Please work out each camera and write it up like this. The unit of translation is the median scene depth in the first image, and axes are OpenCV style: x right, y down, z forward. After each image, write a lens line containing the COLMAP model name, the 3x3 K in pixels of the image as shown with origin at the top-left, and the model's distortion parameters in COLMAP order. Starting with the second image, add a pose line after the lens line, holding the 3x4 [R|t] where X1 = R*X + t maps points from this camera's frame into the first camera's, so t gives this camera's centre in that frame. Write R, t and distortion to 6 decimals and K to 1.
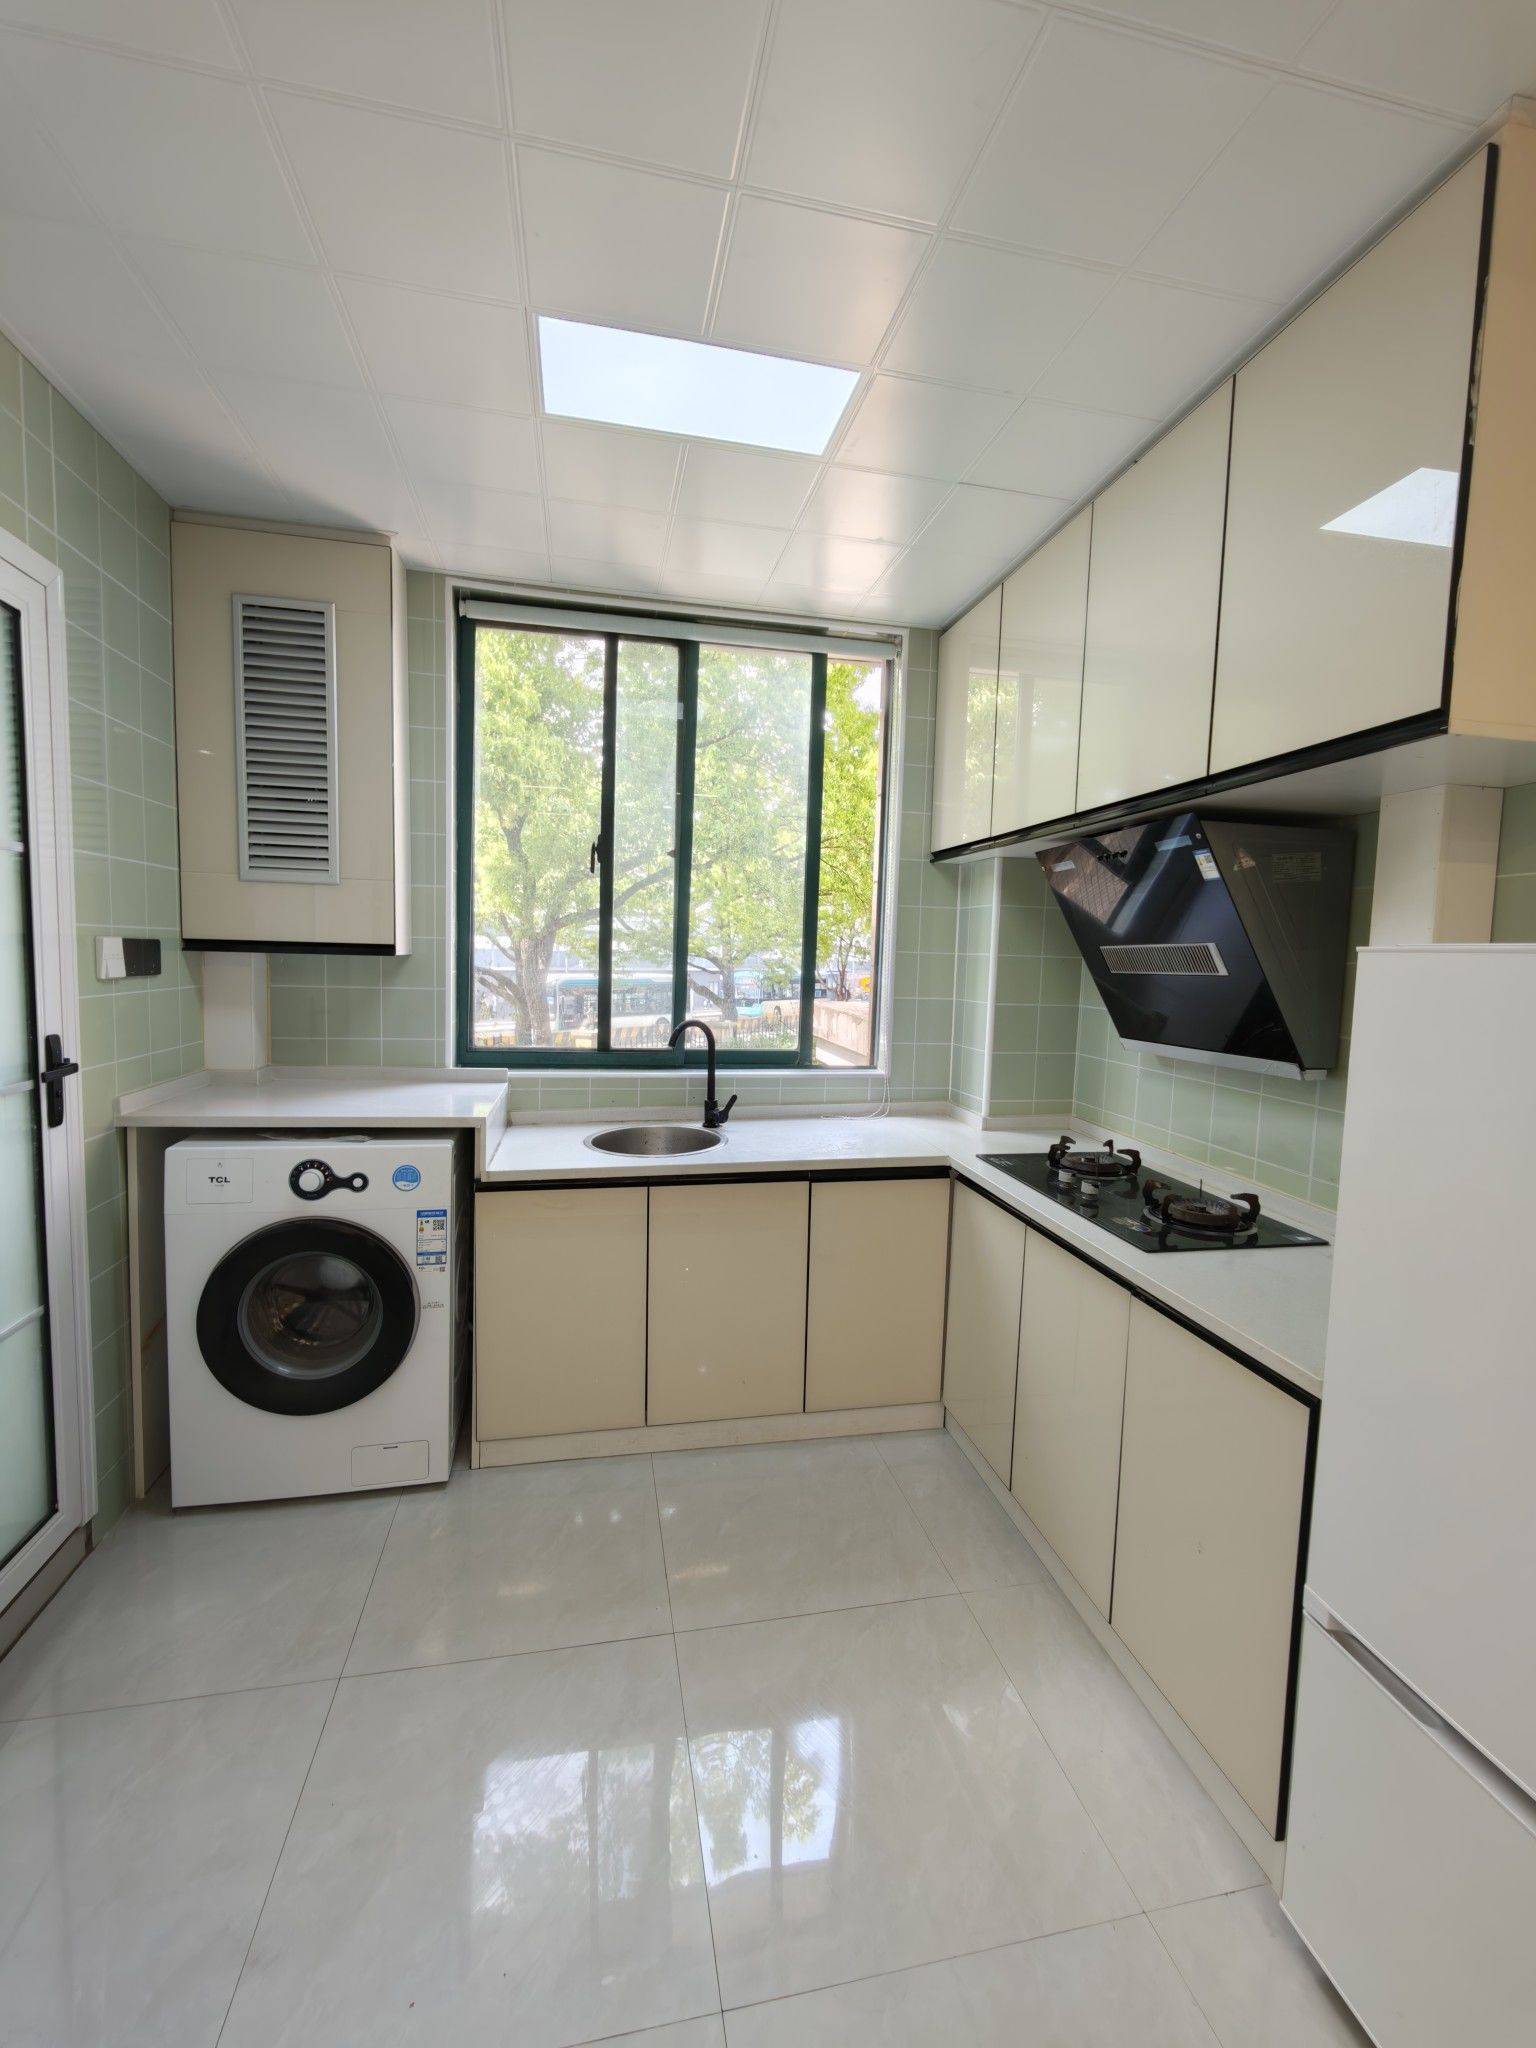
lens RADIAL K [[841.6, 0, 761.7], [0, 841.6, 1021.2], [0, 0, 1]] dist [-0.001304, -0.000051]
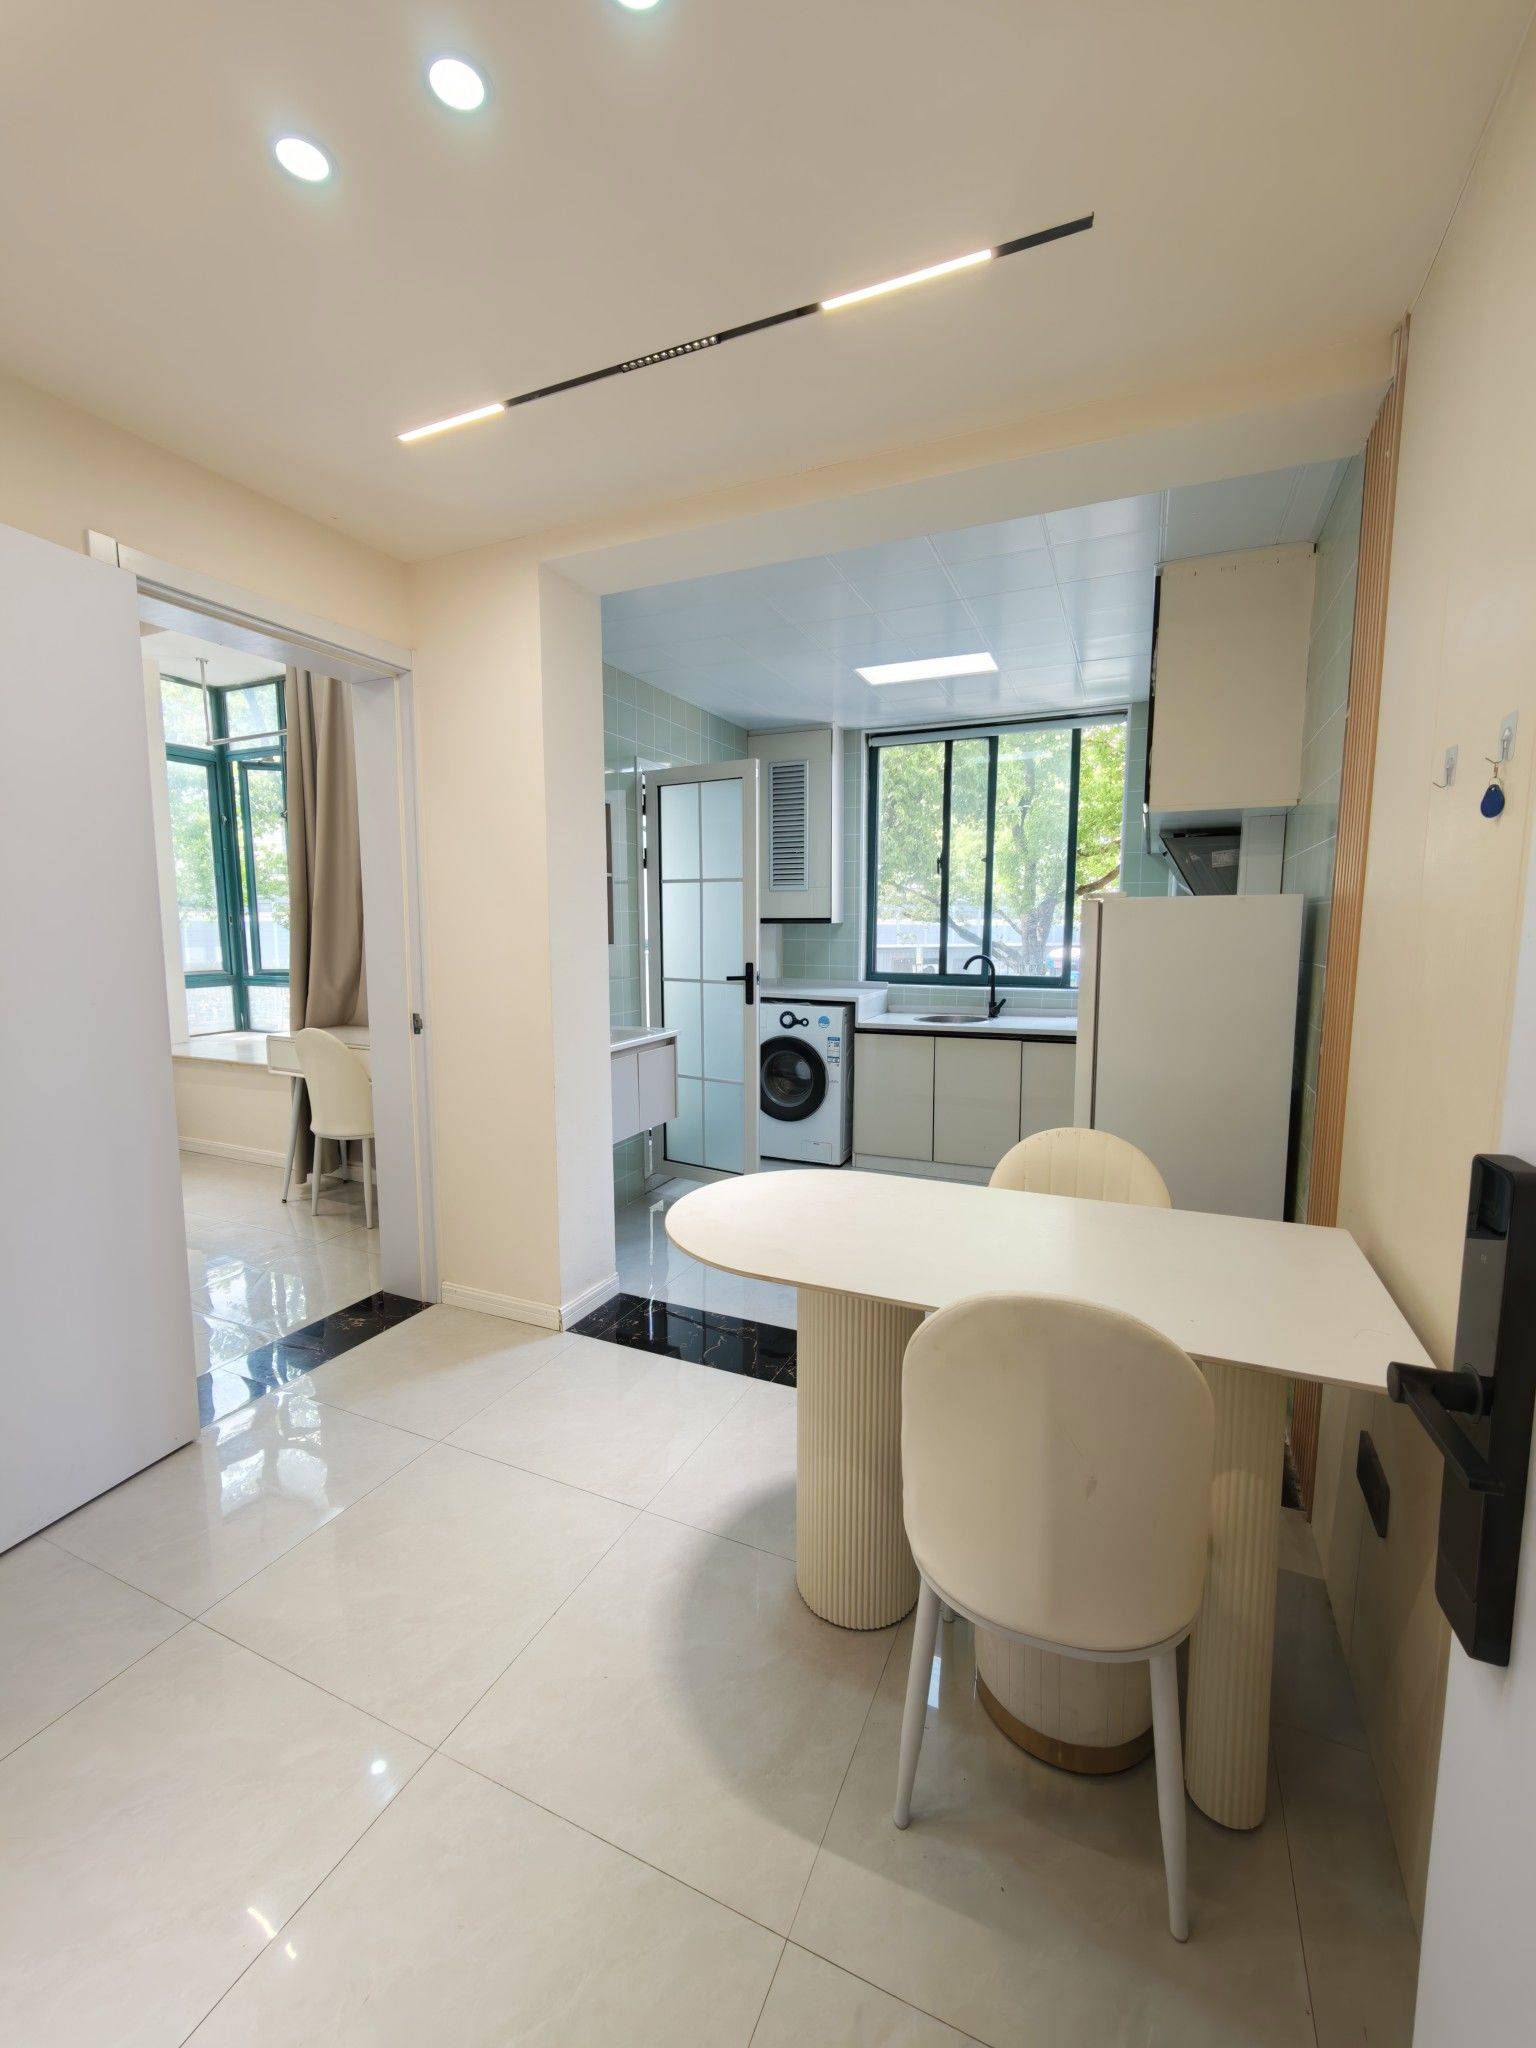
lens RADIAL K [[841.6, 0, 761.7], [0, 841.6, 1021.2], [0, 0, 1]] dist [-0.001304, -0.000051]
pose [[0.811426, 0.039272, -0.583134, 0.603767], [-0.024023, 0.999138, 0.033860, 0.090974], [0.583961, -0.013466, 0.811670, -0.735732]]
